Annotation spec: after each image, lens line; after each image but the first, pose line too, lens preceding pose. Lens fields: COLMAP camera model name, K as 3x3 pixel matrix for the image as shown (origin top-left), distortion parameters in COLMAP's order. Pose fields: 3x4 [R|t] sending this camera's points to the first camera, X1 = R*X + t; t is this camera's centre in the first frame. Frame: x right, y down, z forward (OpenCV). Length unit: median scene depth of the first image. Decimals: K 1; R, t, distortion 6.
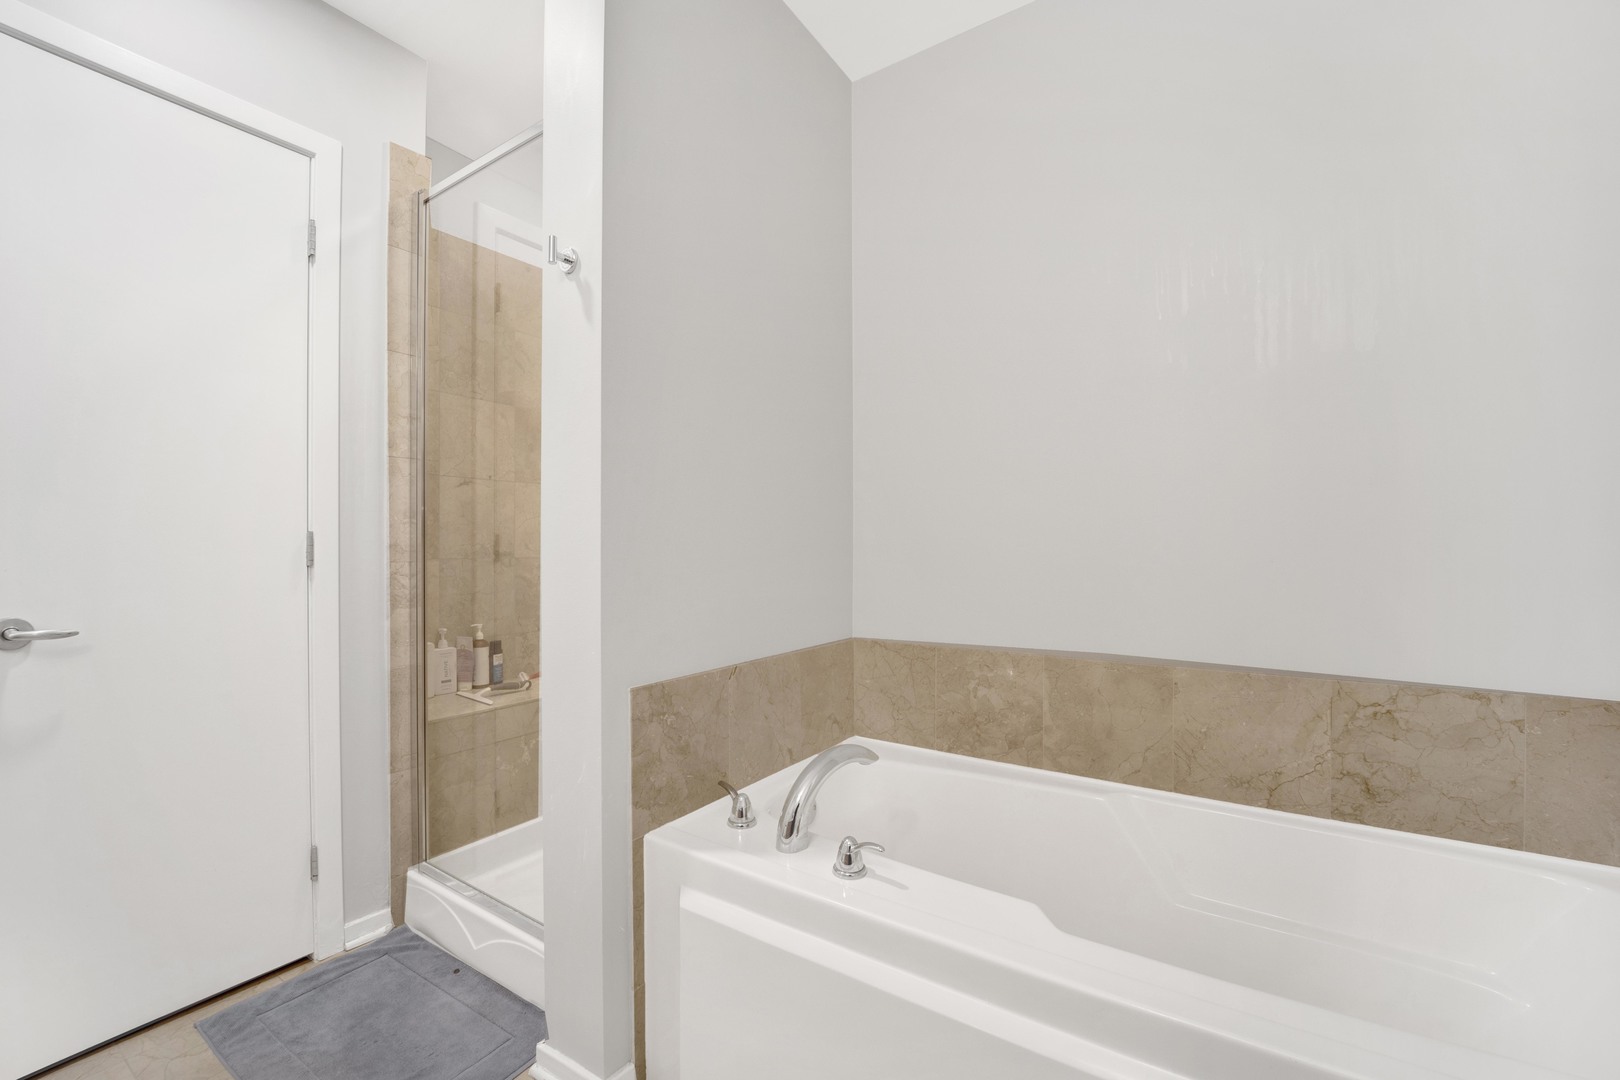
lens RADIAL K [[674.8, 0, 797.5], [0, 674.8, 543.9], [0, 0, 1]] dist [-0.024471, -0.000359]
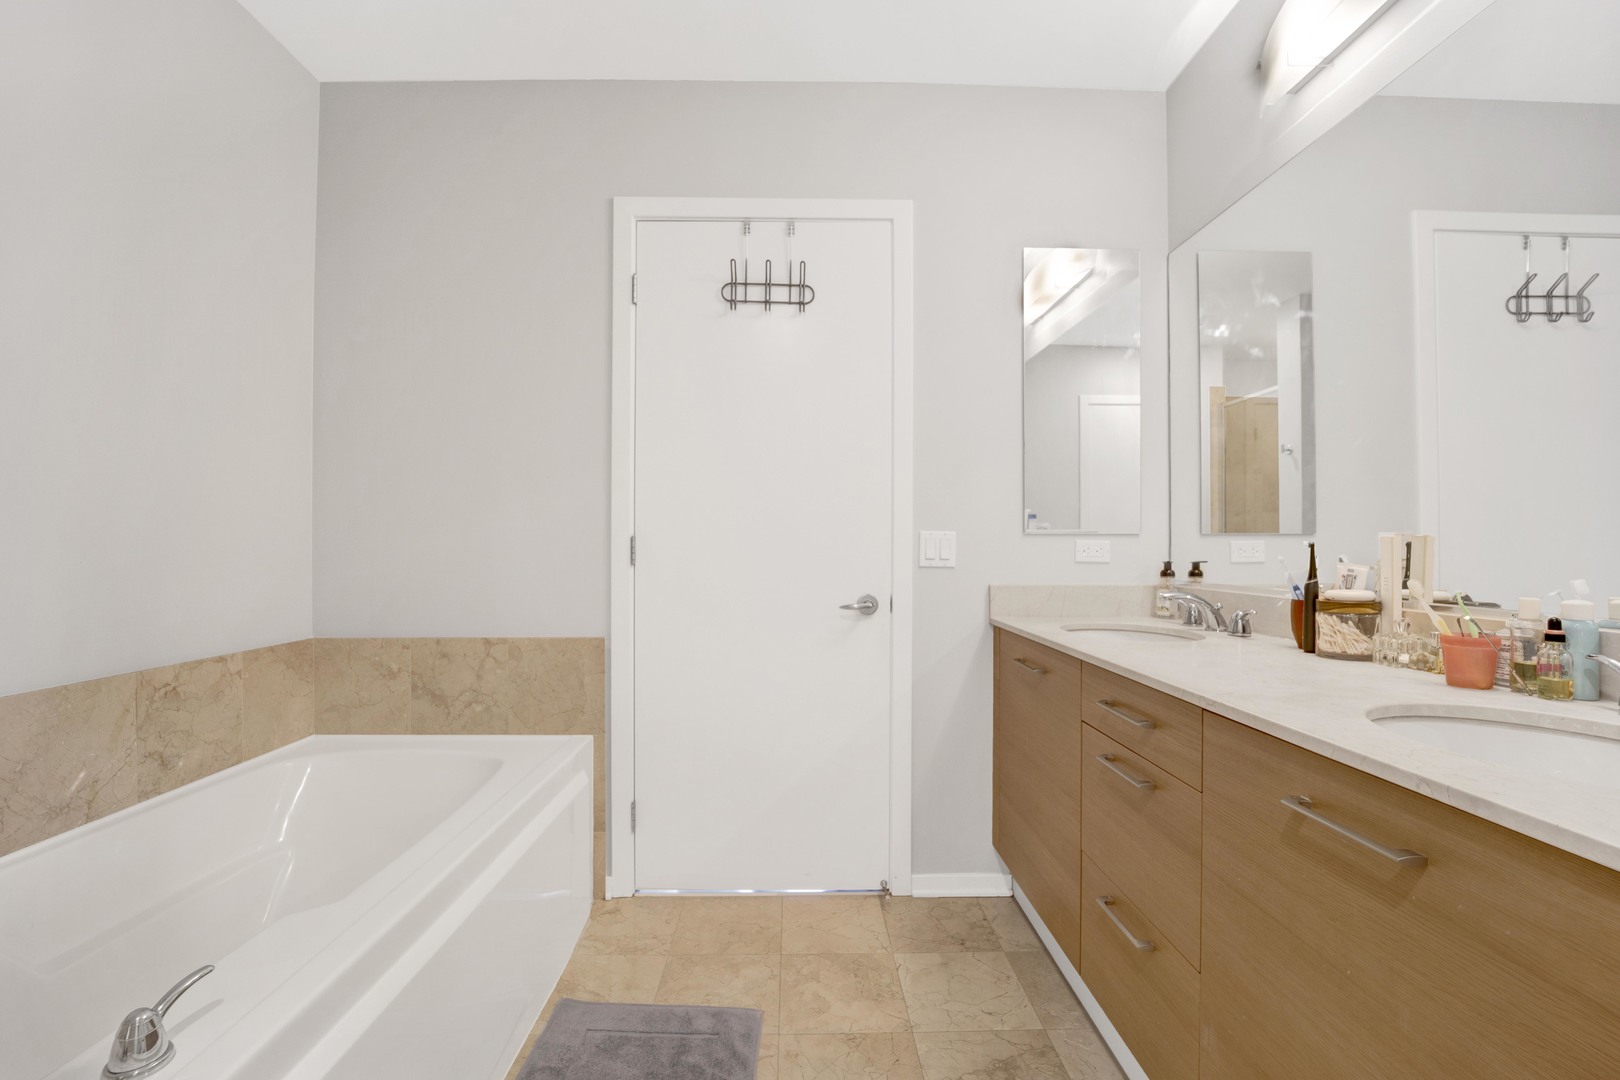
lens RADIAL K [[670.6, 0, 808.4], [0, 670.6, 542.9], [0, 0, 1]] dist [-0.026093, 0.000016]
pose [[-0.566406, 0.003846, 0.824117, -0.656237], [-0.000293, 0.999988, -0.004869, 0.003312], [-0.824126, -0.002999, -0.566399, 0.701252]]
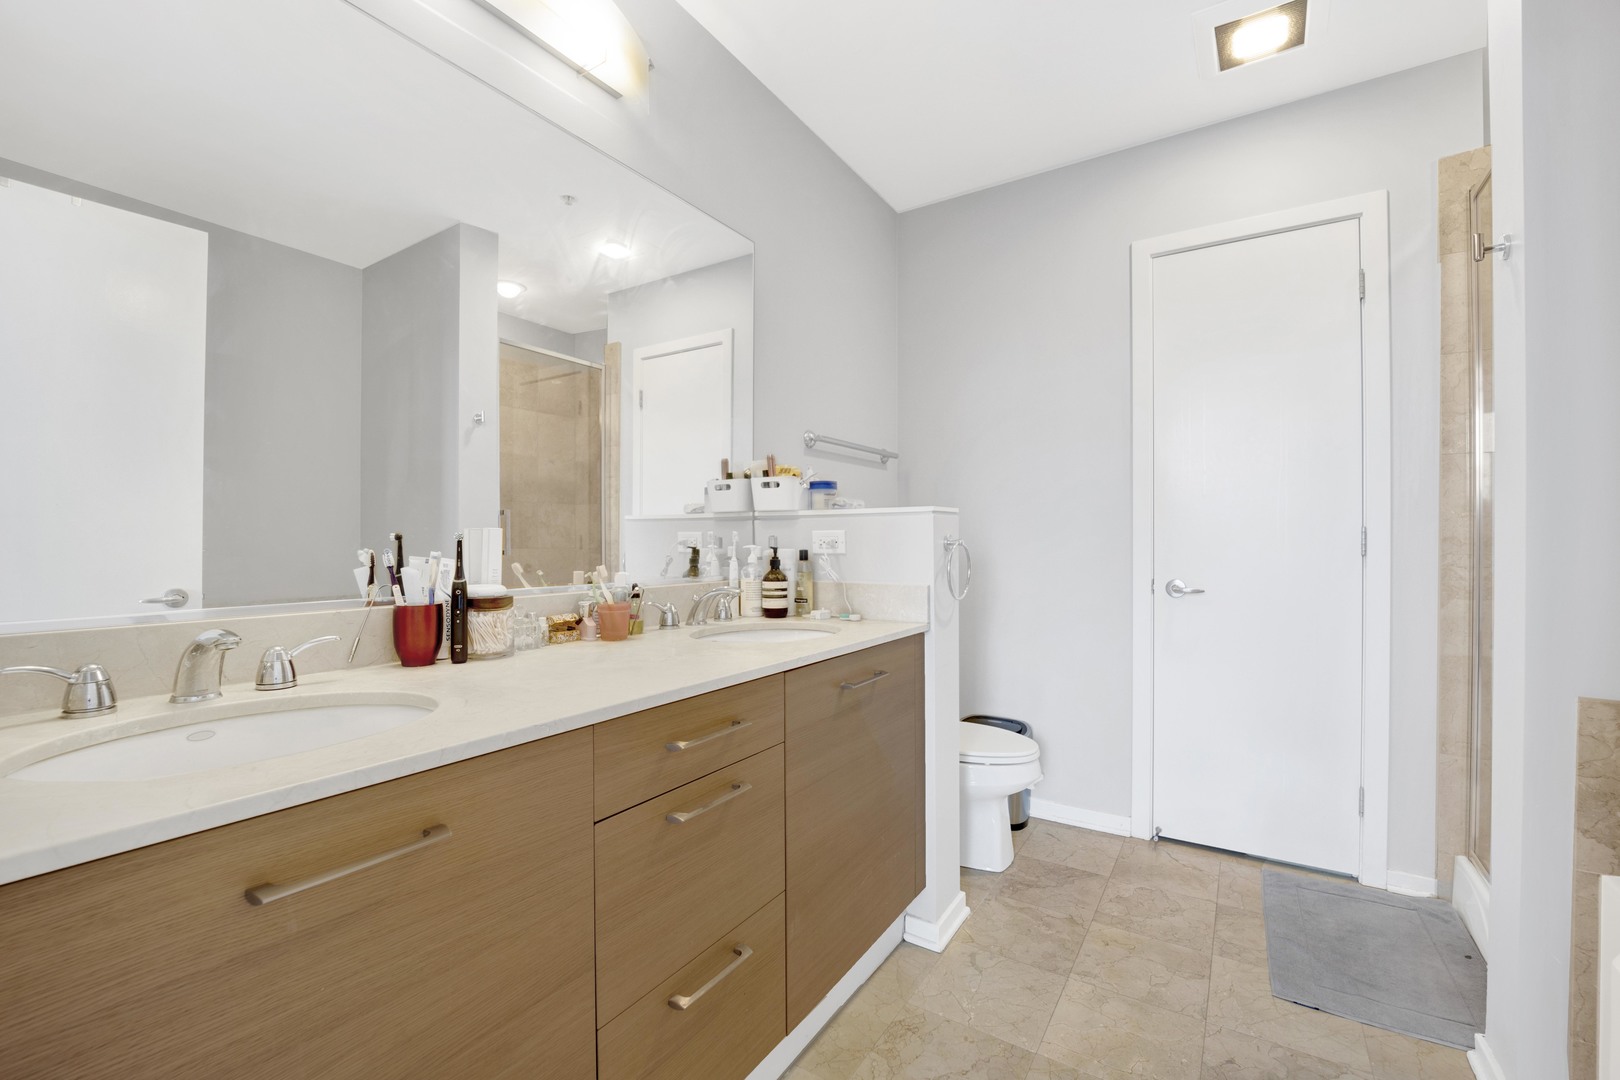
lens RADIAL K [[674.8, 0, 797.5], [0, 674.8, 543.9], [0, 0, 1]] dist [-0.024471, -0.000359]
pose [[-0.009830, 0.005234, -0.999938, 0.561242], [0.001177, 0.999986, 0.005222, 0.005260], [0.999951, -0.001126, -0.009836, -0.018328]]
